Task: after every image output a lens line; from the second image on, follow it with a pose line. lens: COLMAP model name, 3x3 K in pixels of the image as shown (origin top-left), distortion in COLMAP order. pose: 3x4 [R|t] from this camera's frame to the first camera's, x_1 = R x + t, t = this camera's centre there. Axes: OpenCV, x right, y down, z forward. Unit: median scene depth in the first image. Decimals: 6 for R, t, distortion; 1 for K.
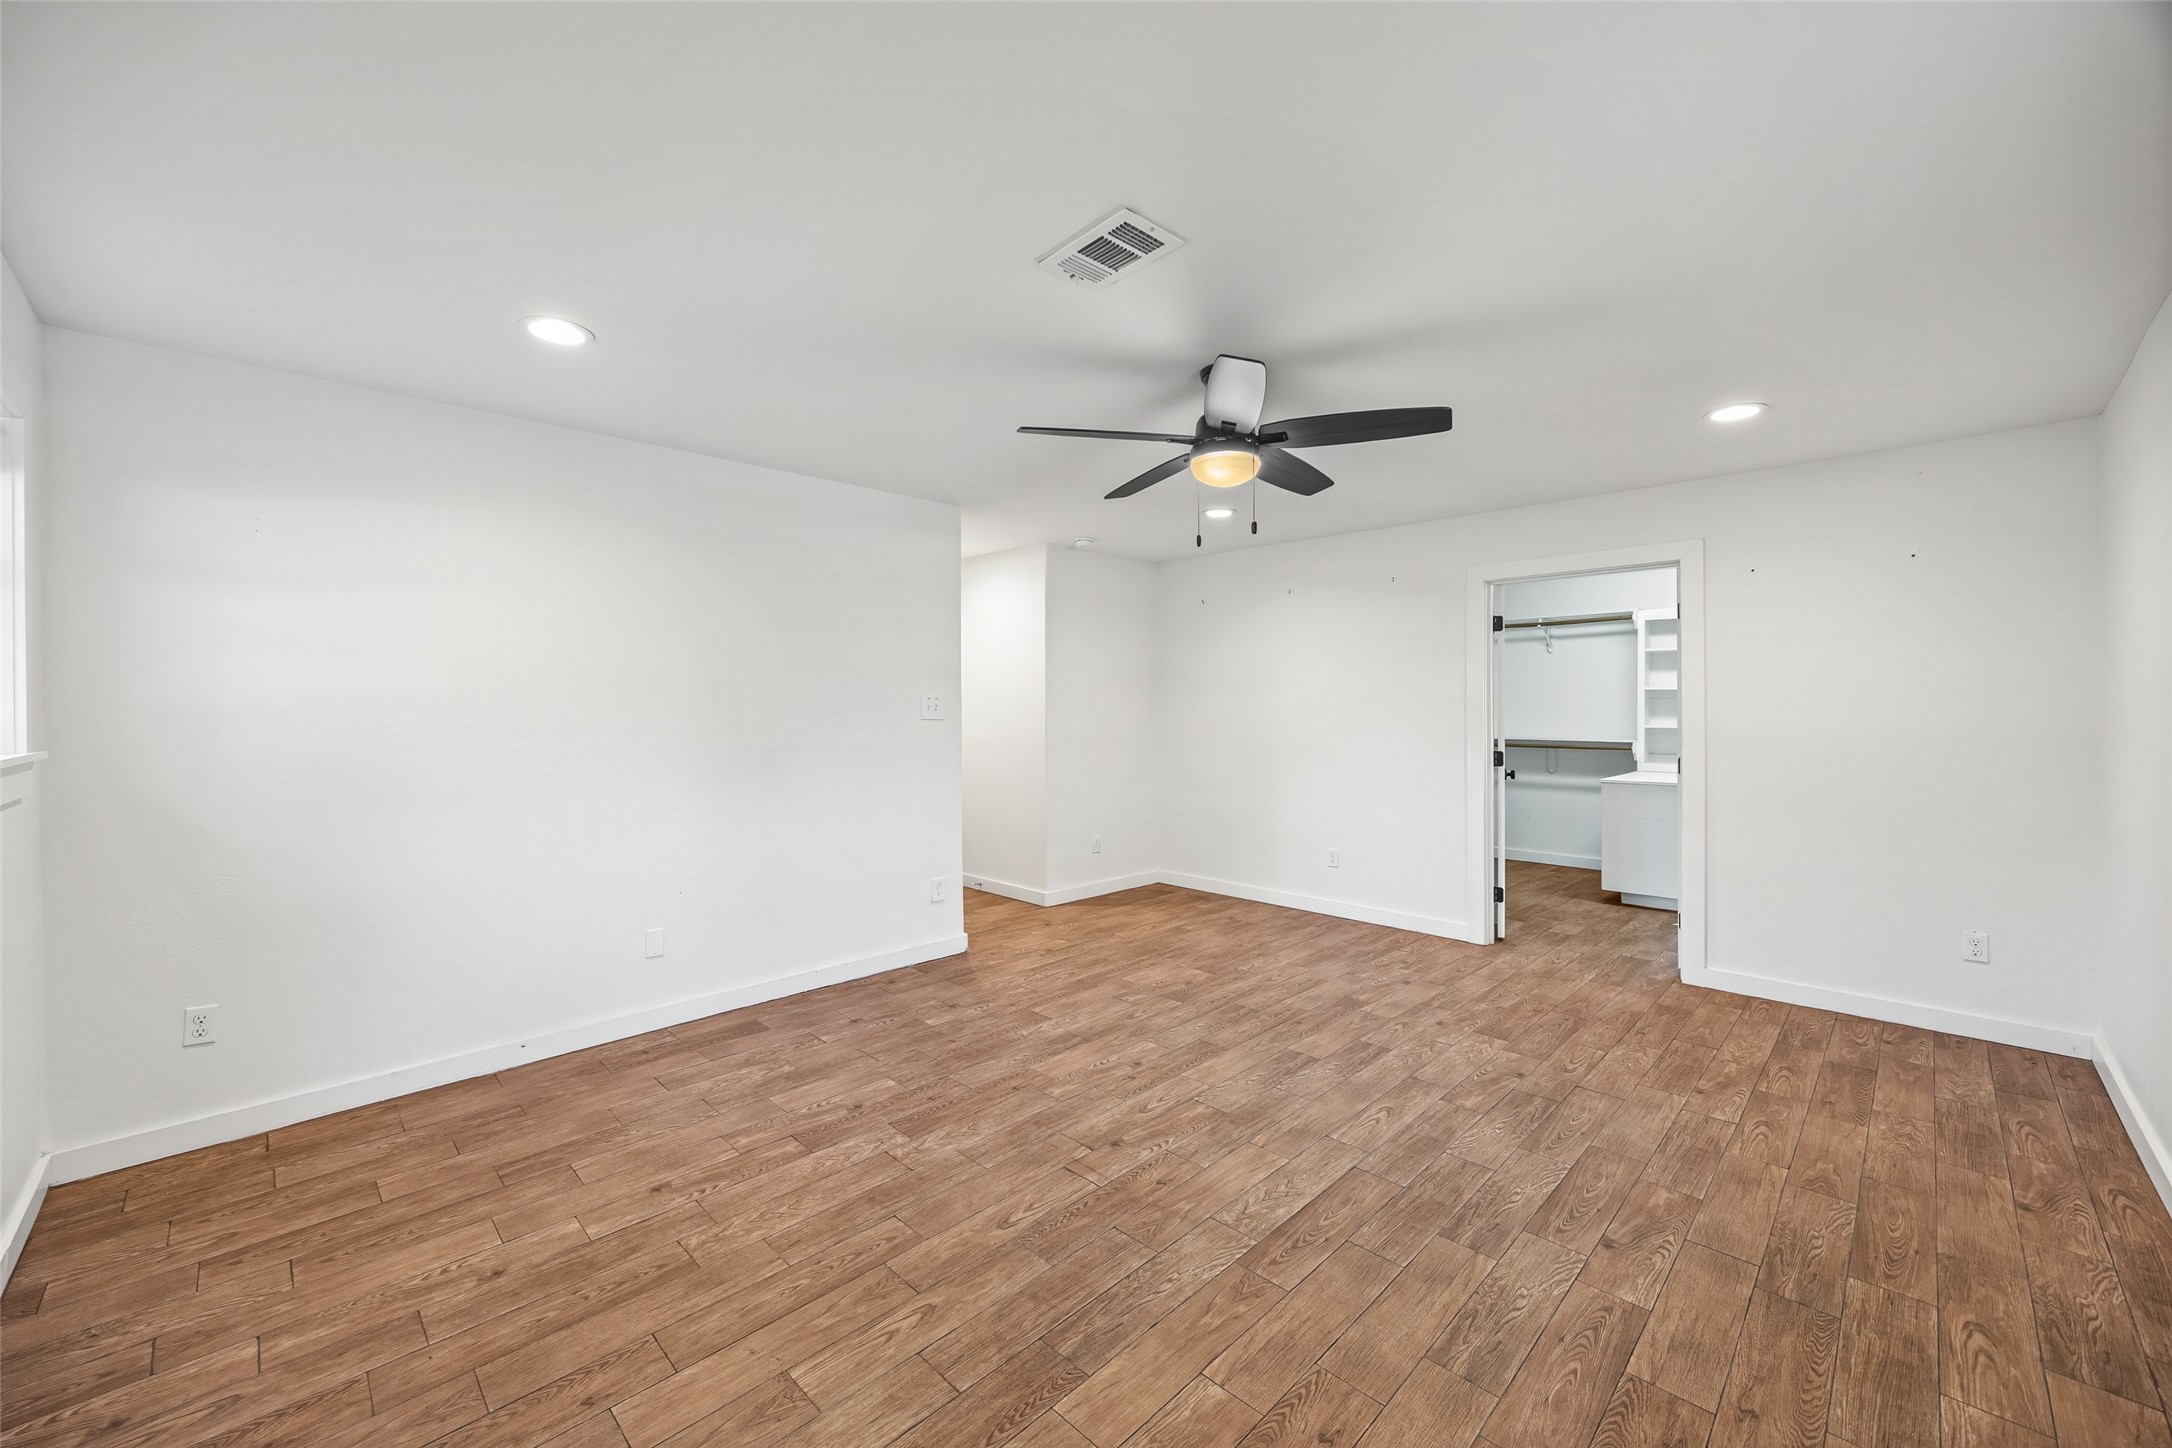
lens RADIAL K [[835.9, 0, 1082.8], [0, 835.9, 721.5], [0, 0, 1]] dist [-0.003542, -0.000209]
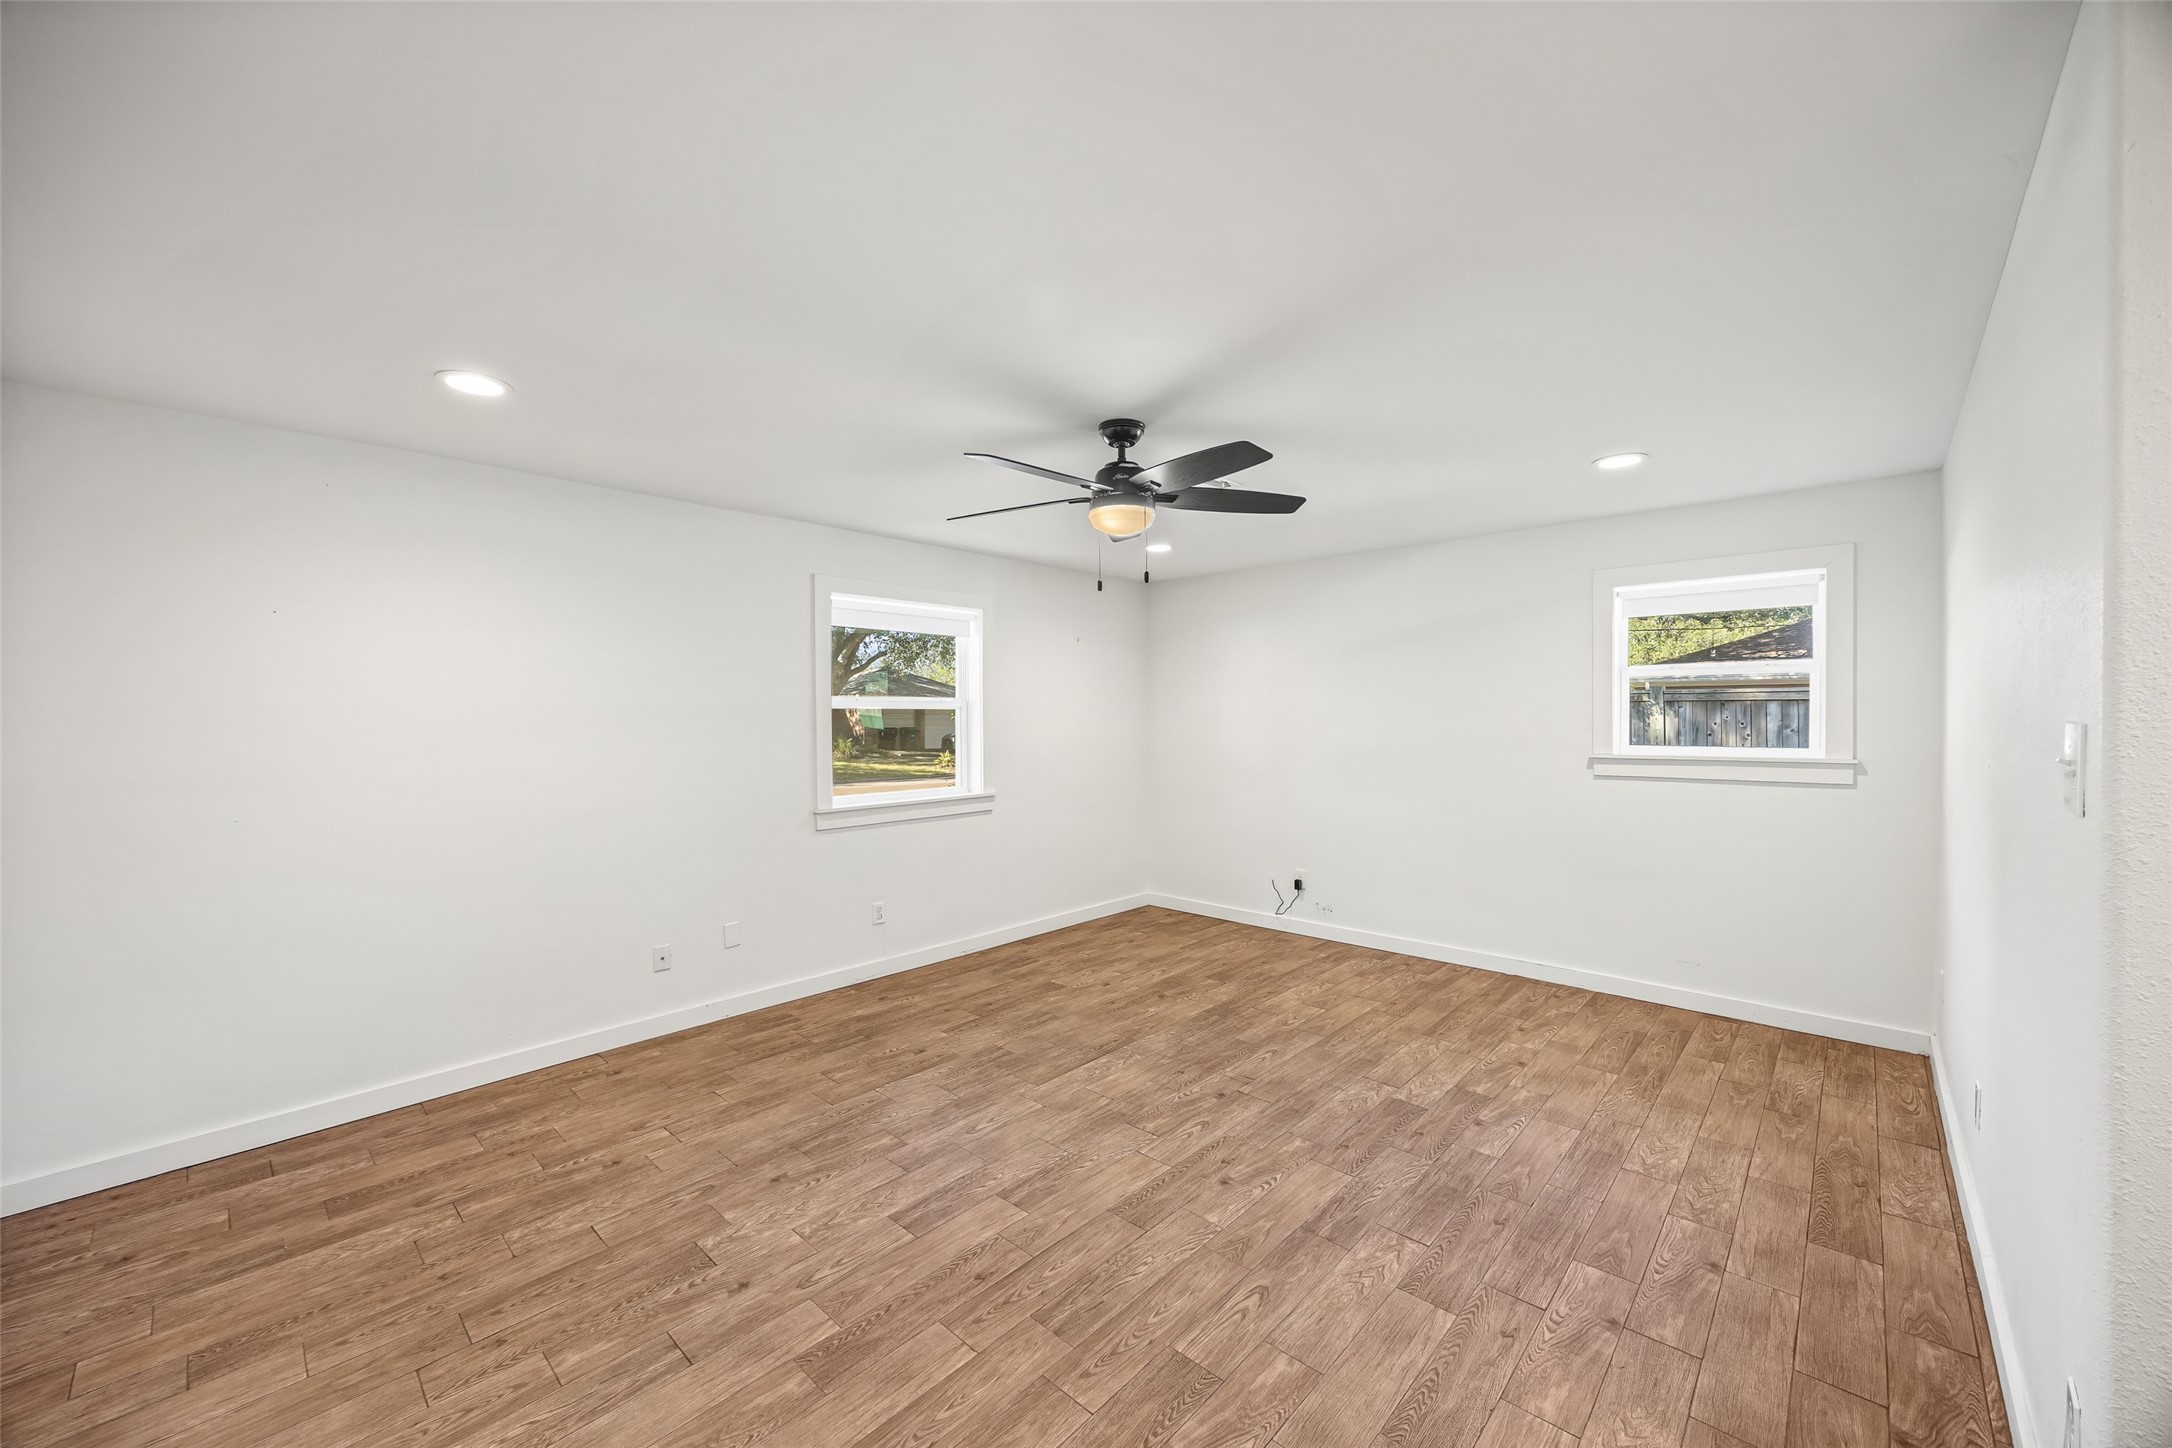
lens RADIAL K [[835.9, 0, 1089.7], [0, 835.9, 719.1], [0, 0, 1]] dist [-0.003542, -0.000209]
pose [[-0.999145, 0.009948, -0.040138, 0.263148], [0.009371, 0.999851, 0.014527, -0.065138], [0.040276, 0.014138, -0.999089, 2.107769]]
